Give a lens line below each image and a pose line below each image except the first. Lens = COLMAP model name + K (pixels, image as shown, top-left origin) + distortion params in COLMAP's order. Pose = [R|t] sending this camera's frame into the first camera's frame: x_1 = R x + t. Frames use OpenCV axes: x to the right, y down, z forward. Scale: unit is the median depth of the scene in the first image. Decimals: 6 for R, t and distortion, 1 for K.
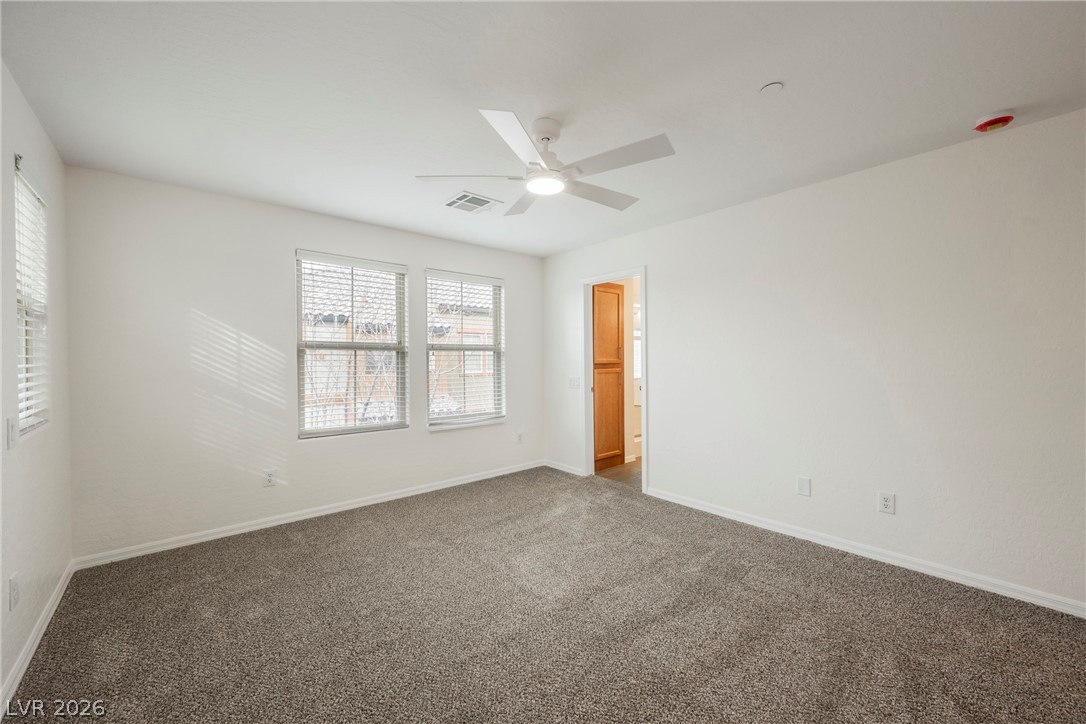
lens RADIAL K [[423.8, 0, 545.2], [0, 423.8, 362.3], [0, 0, 1]] dist [-0.000580, 0.000006]
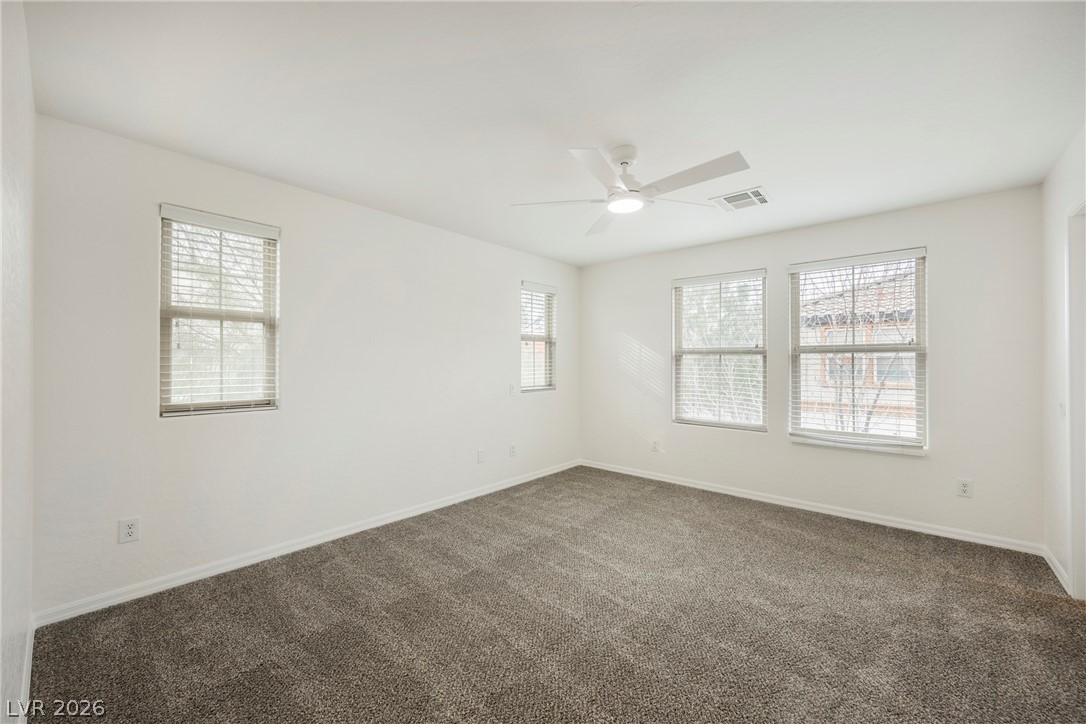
lens RADIAL K [[423.8, 0, 545.2], [0, 423.8, 362.3], [0, 0, 1]] dist [-0.000580, 0.000006]
pose [[0.136925, 0.001694, -0.990580, 0.572807], [-0.012208, 0.999925, 0.000023, -0.002662], [0.990506, 0.012090, 0.136936, 0.349142]]
